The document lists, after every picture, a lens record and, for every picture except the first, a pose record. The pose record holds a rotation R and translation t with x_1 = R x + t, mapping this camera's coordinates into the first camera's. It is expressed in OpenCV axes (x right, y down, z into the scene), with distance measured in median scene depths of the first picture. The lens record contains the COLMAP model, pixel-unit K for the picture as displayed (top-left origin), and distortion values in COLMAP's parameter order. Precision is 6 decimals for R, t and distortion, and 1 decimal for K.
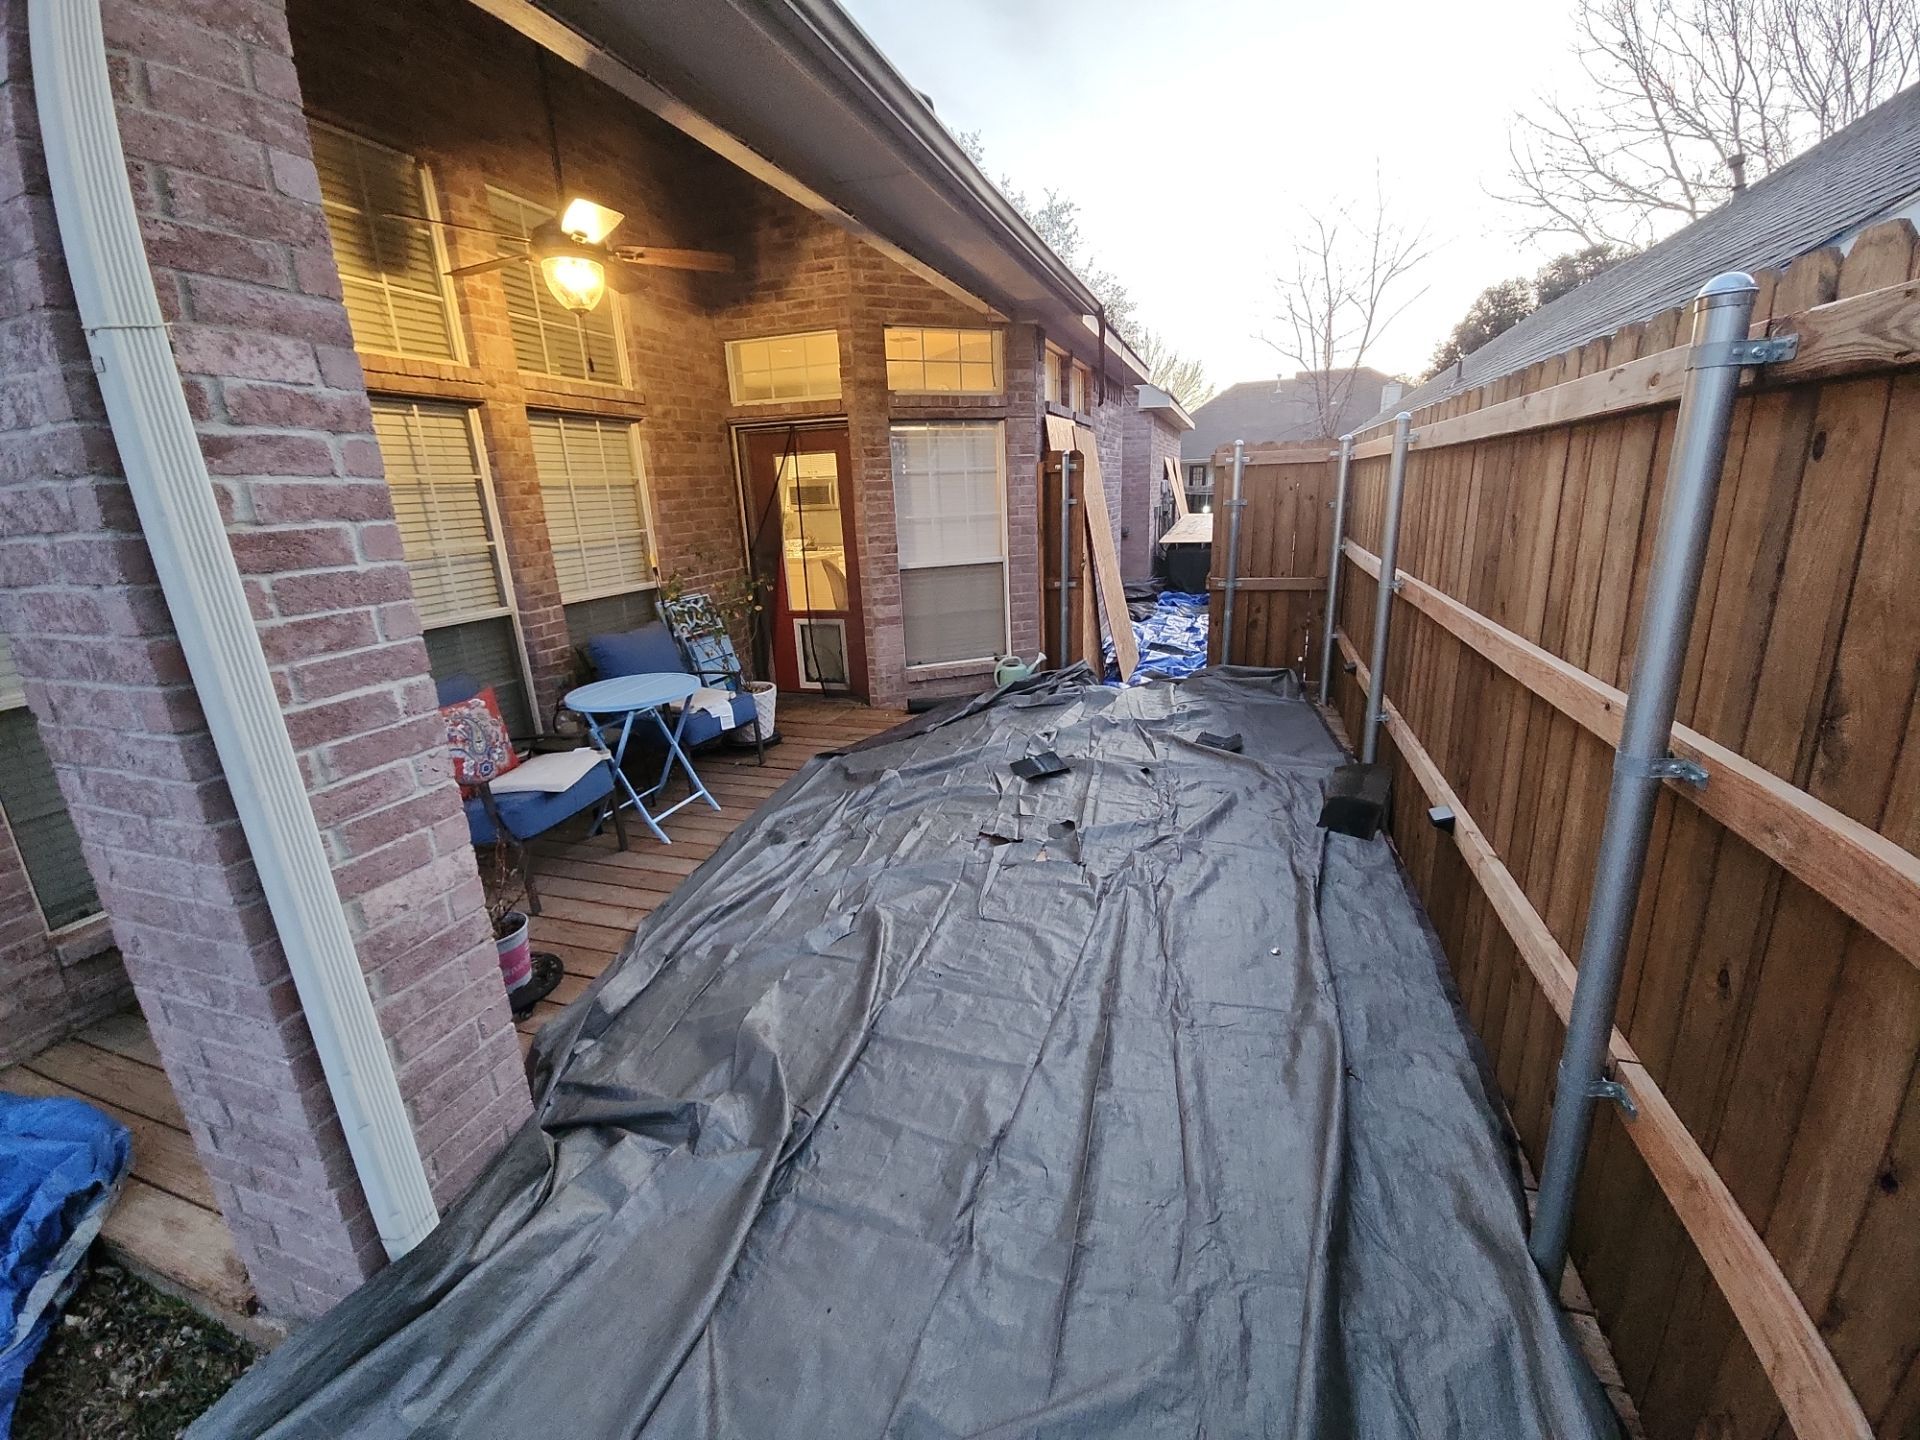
lens RADIAL K [[765.8, 0, 987.5], [0, 765.8, 675.5], [0, 0, 1]] dist [-0.001058, -0.000886]
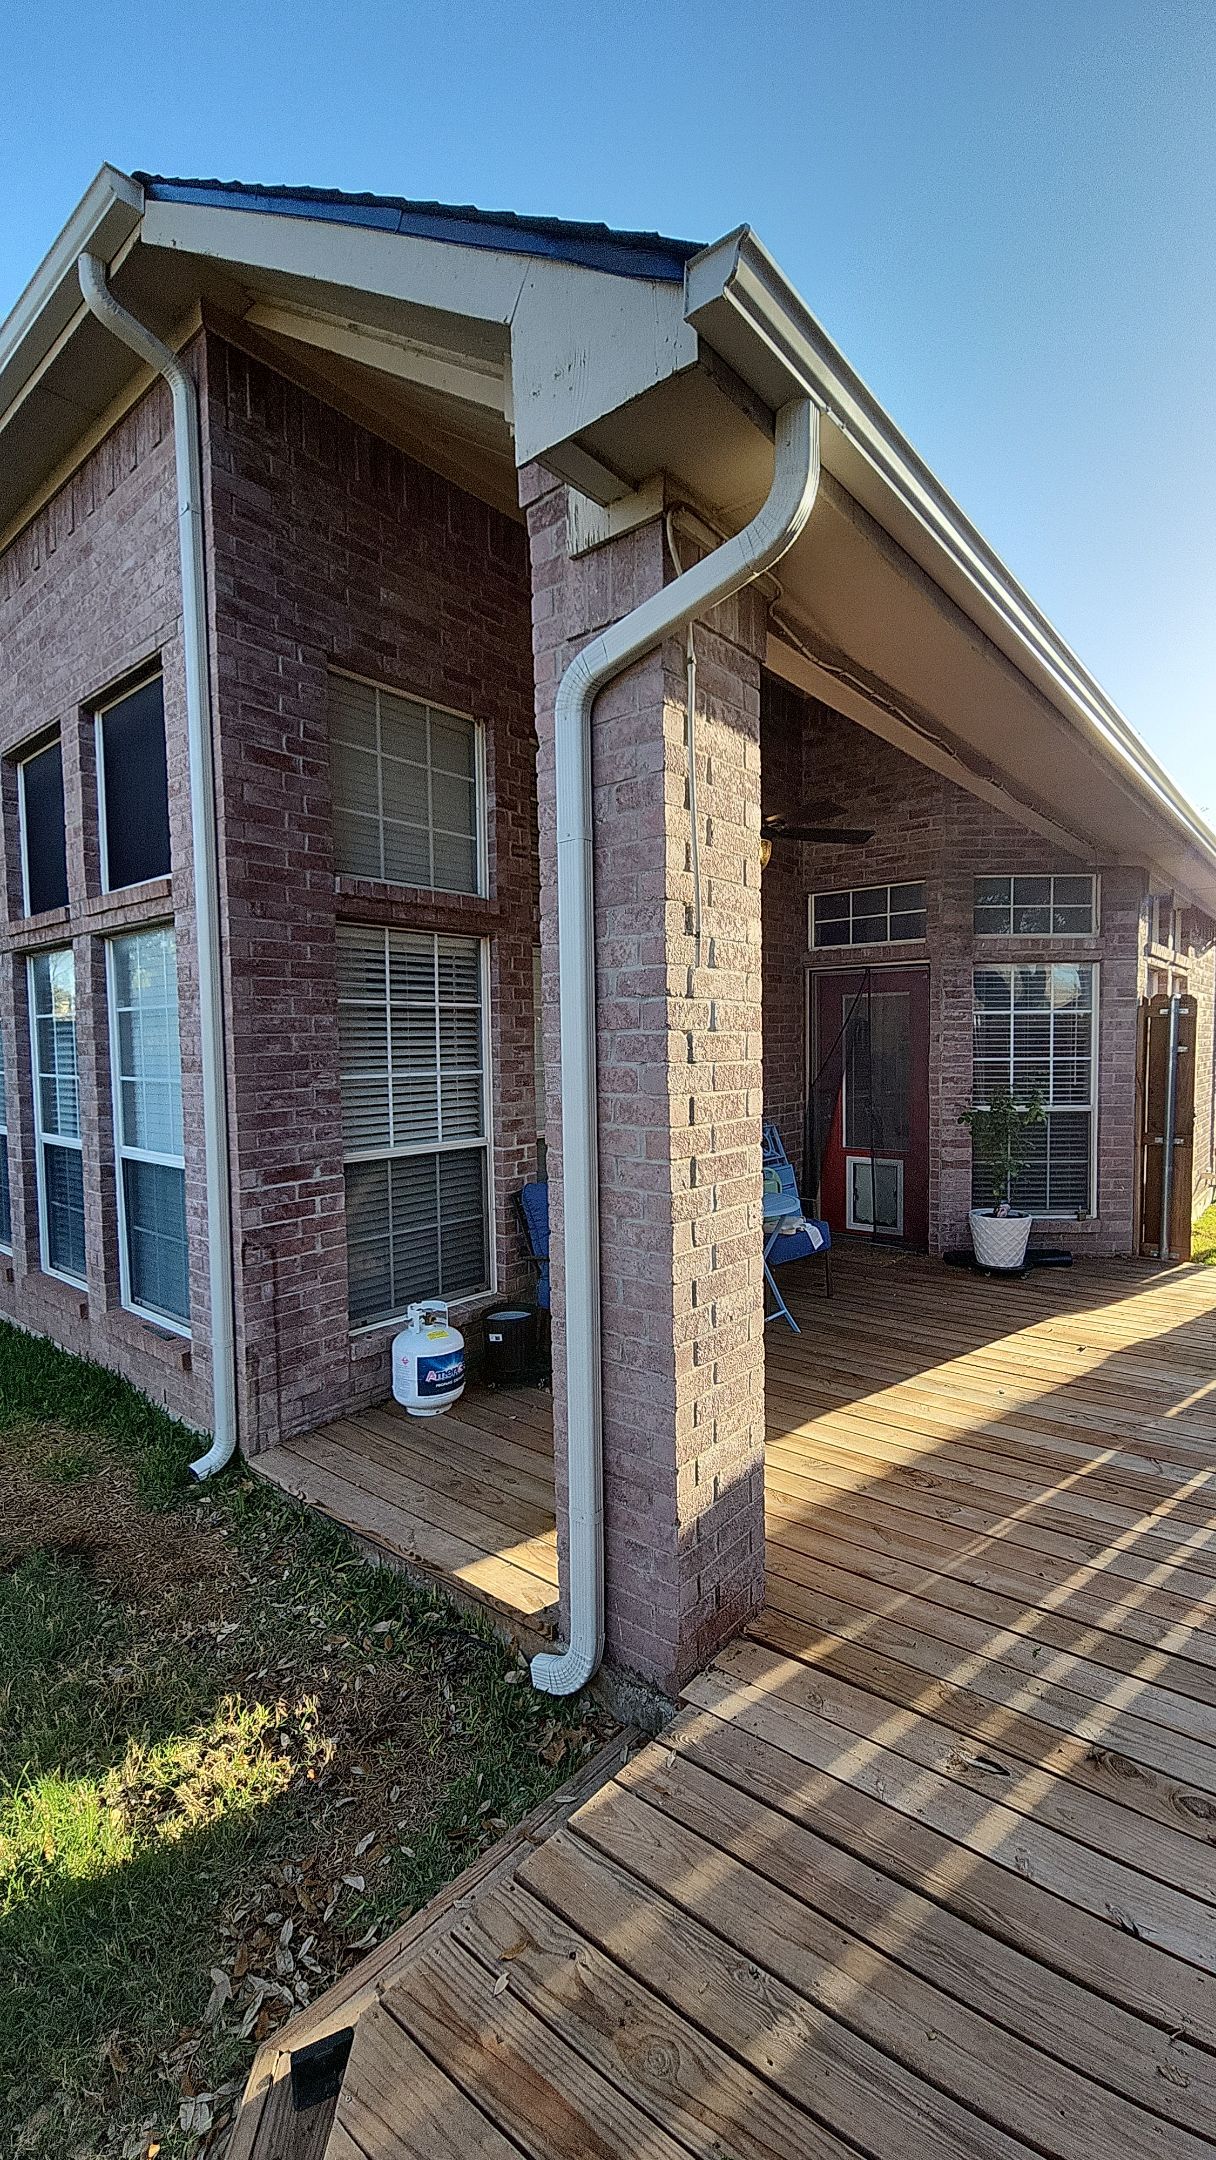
lens RADIAL K [[885.6, 0, 603.8], [0, 885.6, 1079.8], [0, 0, 1]] dist [0.001681, 0.000049]
pose [[0.931011, 0.043211, -0.362423, -0.138922], [-0.111947, 0.978915, -0.170863, 0.060605], [0.347398, 0.199648, 0.916218, -0.177978]]
